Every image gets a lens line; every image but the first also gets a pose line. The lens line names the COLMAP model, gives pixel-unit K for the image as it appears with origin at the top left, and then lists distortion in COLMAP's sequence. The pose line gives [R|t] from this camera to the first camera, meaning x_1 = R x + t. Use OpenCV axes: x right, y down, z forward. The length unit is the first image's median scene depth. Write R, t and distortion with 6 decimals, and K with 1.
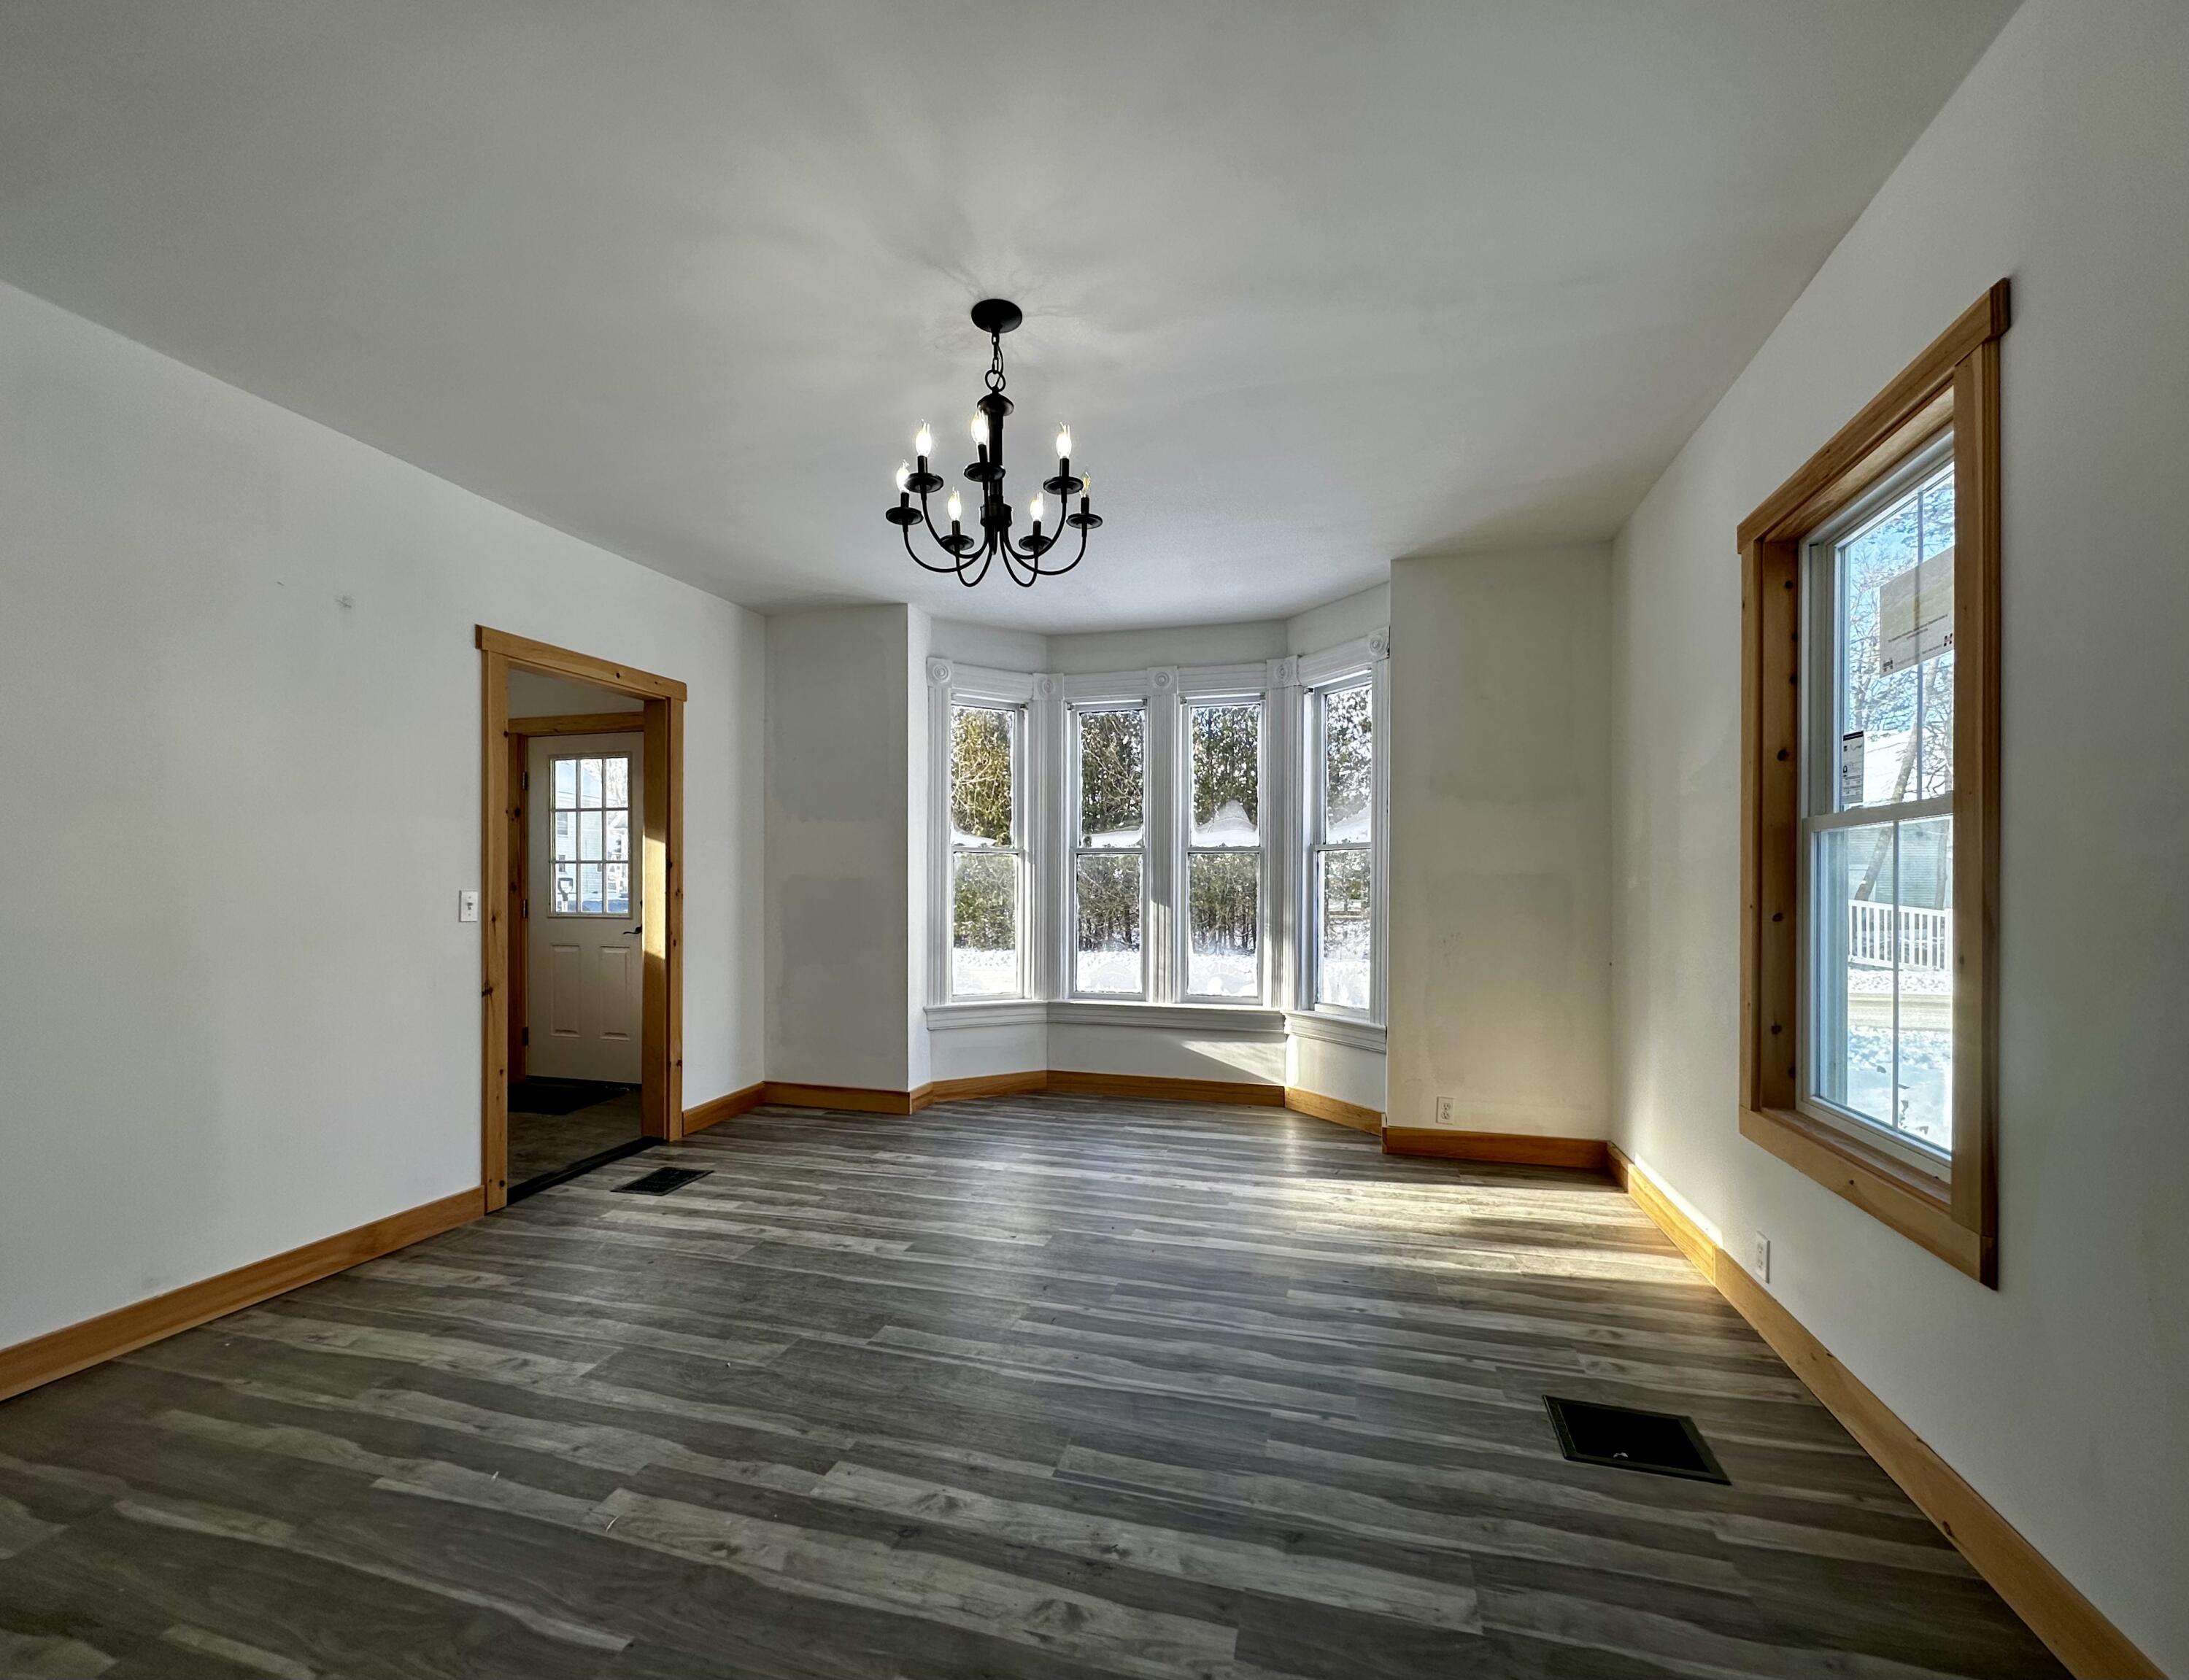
lens RADIAL K [[896.1, 0, 1098.6], [0, 896.1, 893.1], [0, 0, 1]] dist [-0.002639, -0.000650]
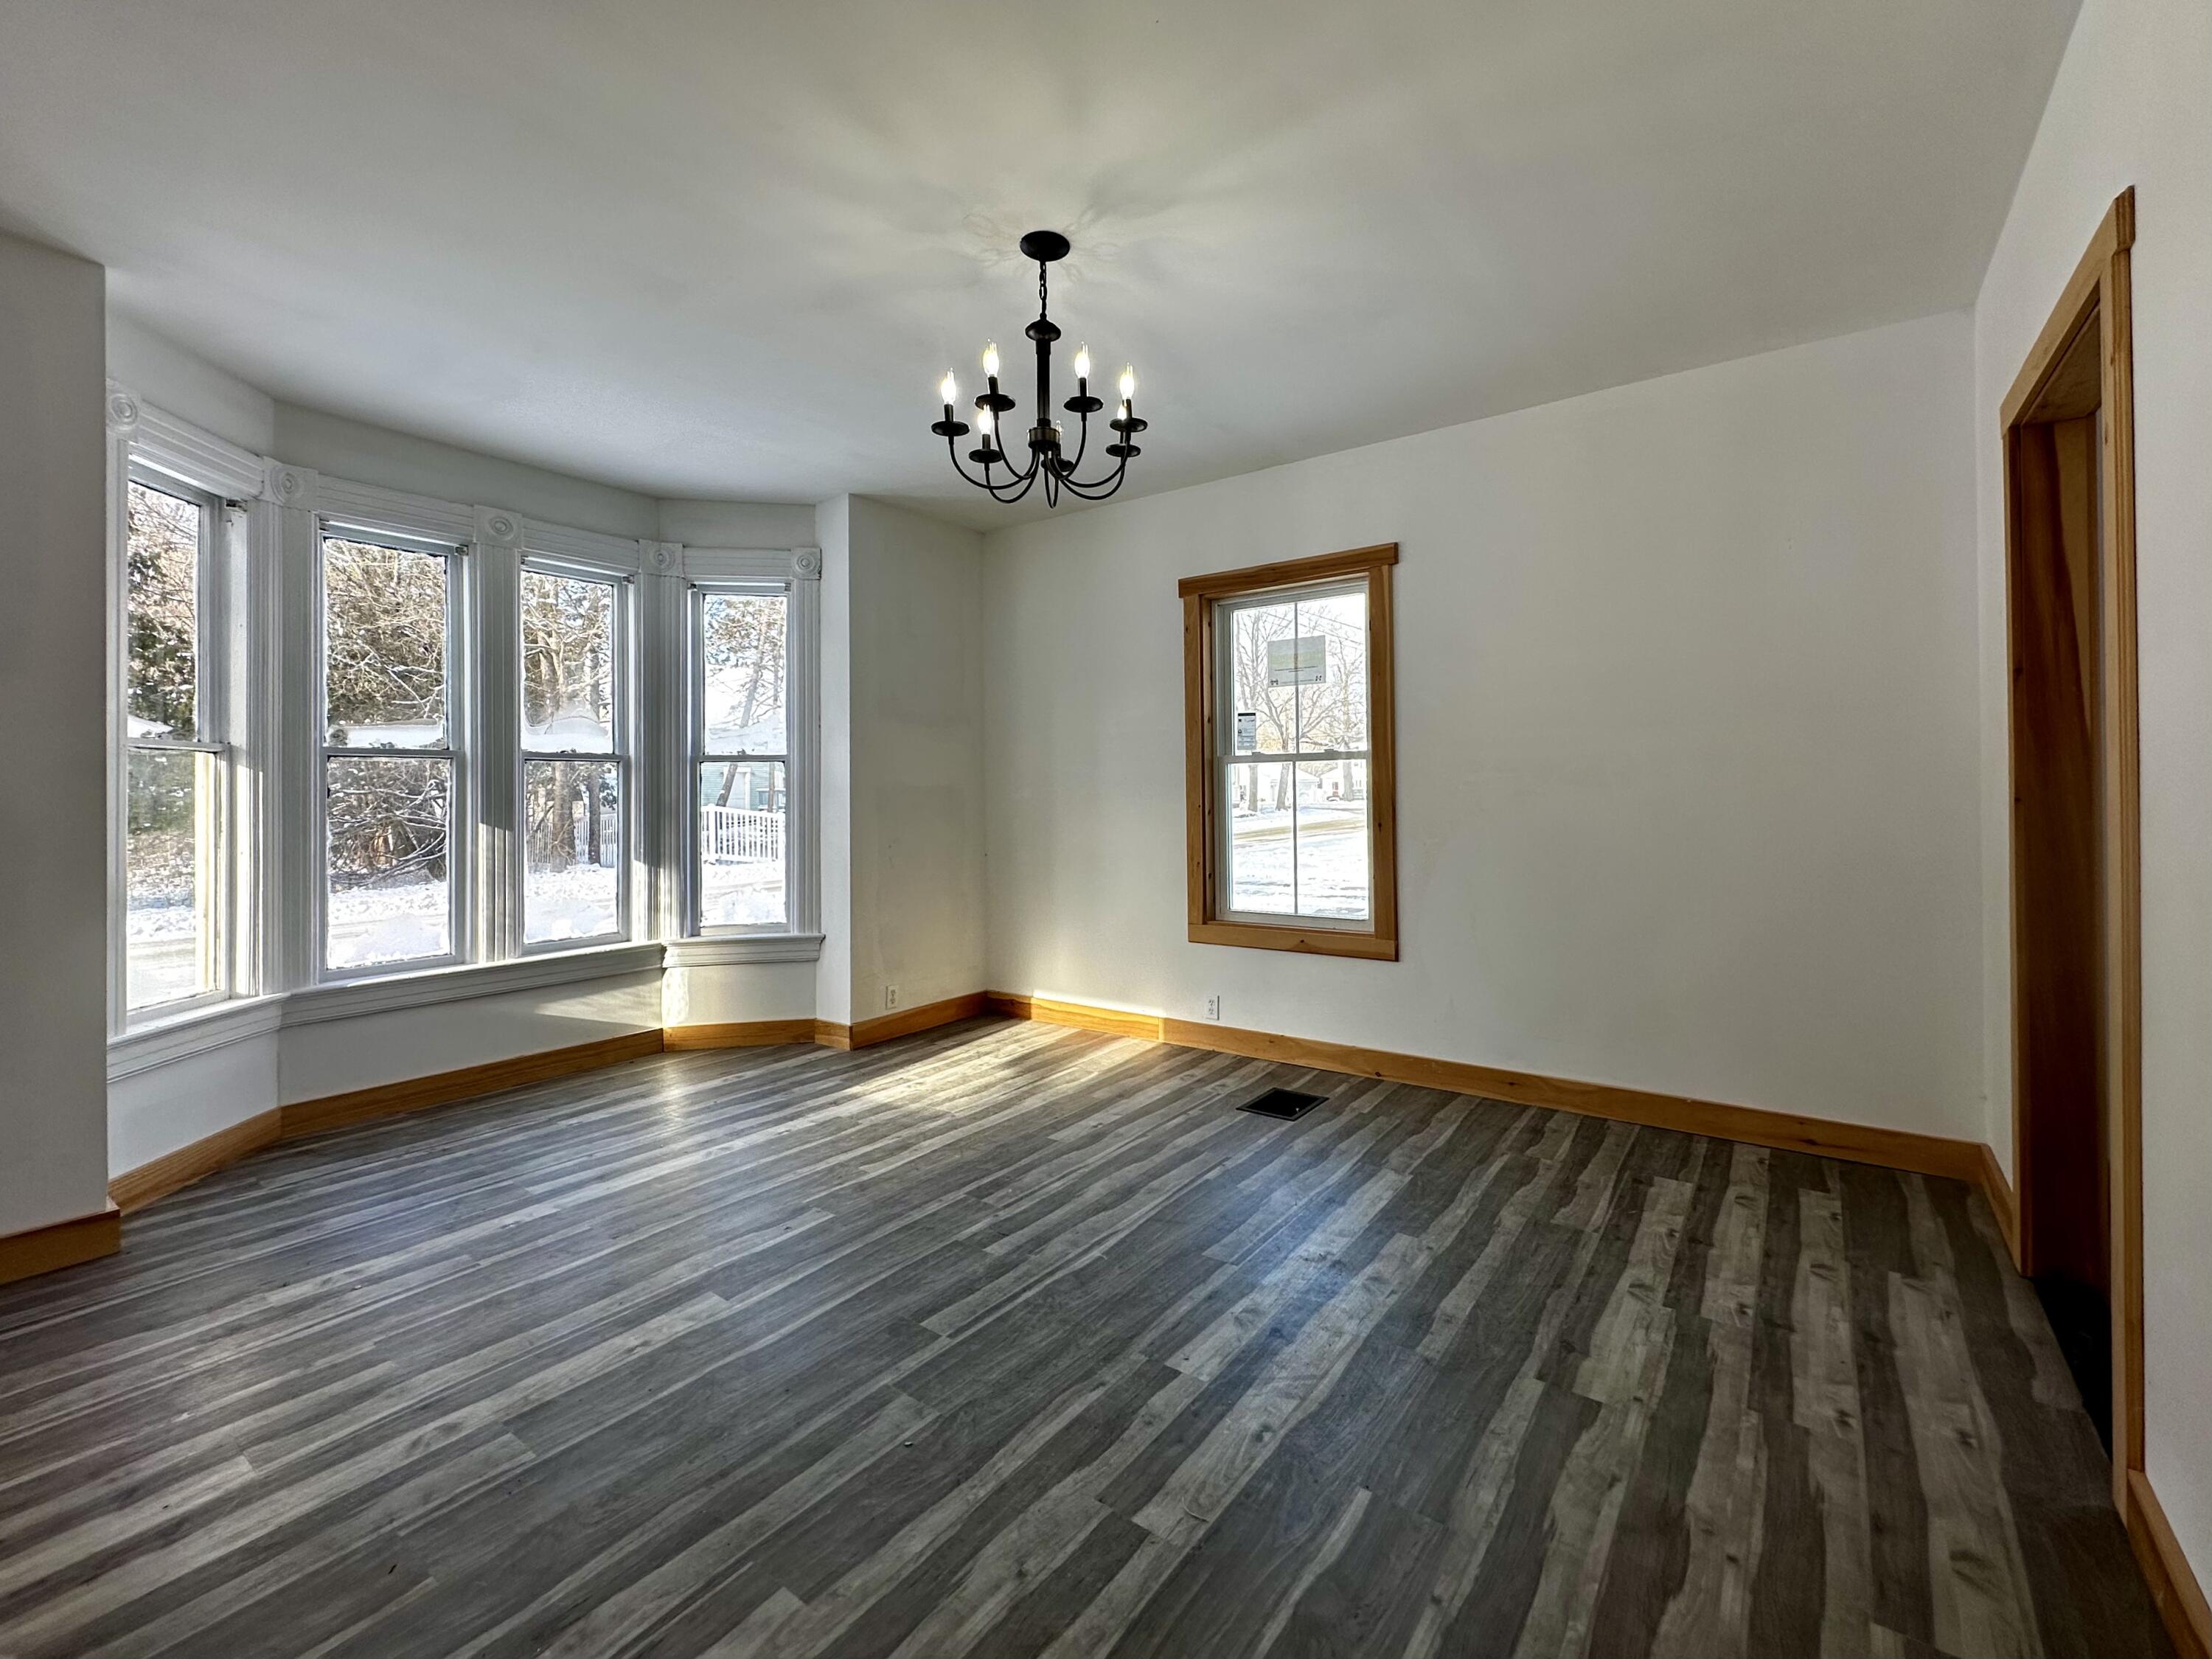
lens RADIAL K [[922.2, 0, 1145.6], [0, 922.2, 790.3], [0, 0, 1]] dist [0.000106, 0.000040]
pose [[0.342317, -0.004834, 0.939572, -0.875347], [0.018492, 0.999828, -0.001593, -0.013670], [-0.939402, 0.017920, 0.342348, 0.440534]]
